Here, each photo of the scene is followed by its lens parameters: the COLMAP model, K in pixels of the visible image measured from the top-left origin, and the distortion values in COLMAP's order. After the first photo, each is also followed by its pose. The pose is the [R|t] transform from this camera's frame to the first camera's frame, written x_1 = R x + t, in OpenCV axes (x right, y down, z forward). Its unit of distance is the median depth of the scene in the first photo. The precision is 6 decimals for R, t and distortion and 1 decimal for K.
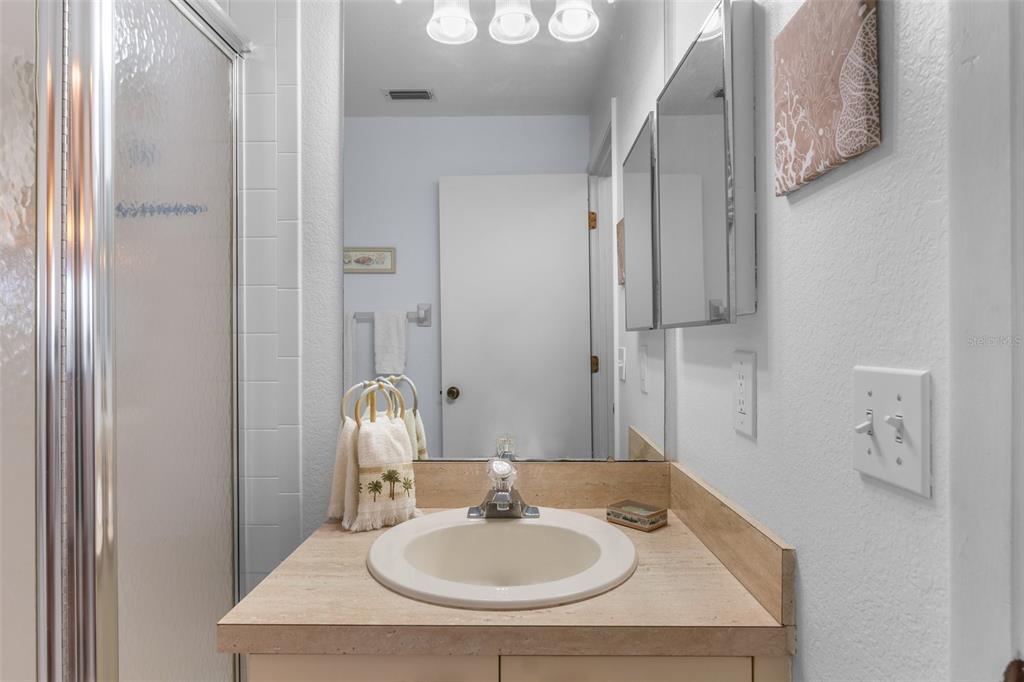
lens RADIAL K [[593.1, 0, 512.0], [0, 593.1, 341.0], [0, 0, 1]] dist [-0.002862, -0.001095]
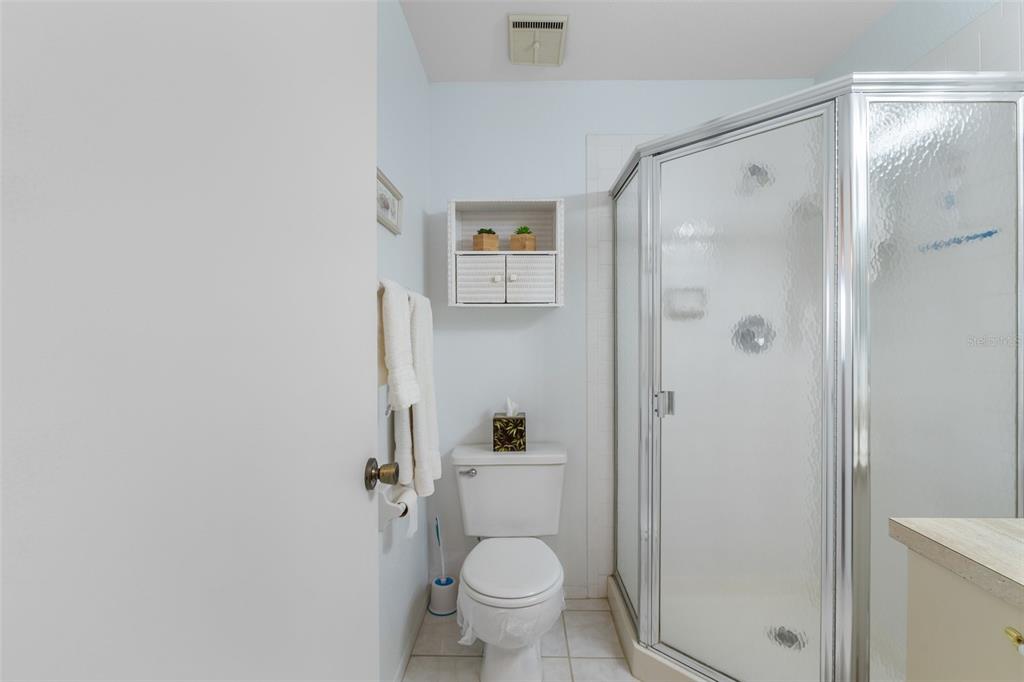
lens RADIAL K [[505.1, 0, 512.0], [0, 505.1, 341.0], [0, 0, 1]] dist [-0.001473, -0.000167]
pose [[-0.012802, 0.009010, -0.999877, 0.728932], [-0.004842, 0.999947, 0.009072, -0.001517], [0.999906, 0.004957, -0.012758, 0.010295]]
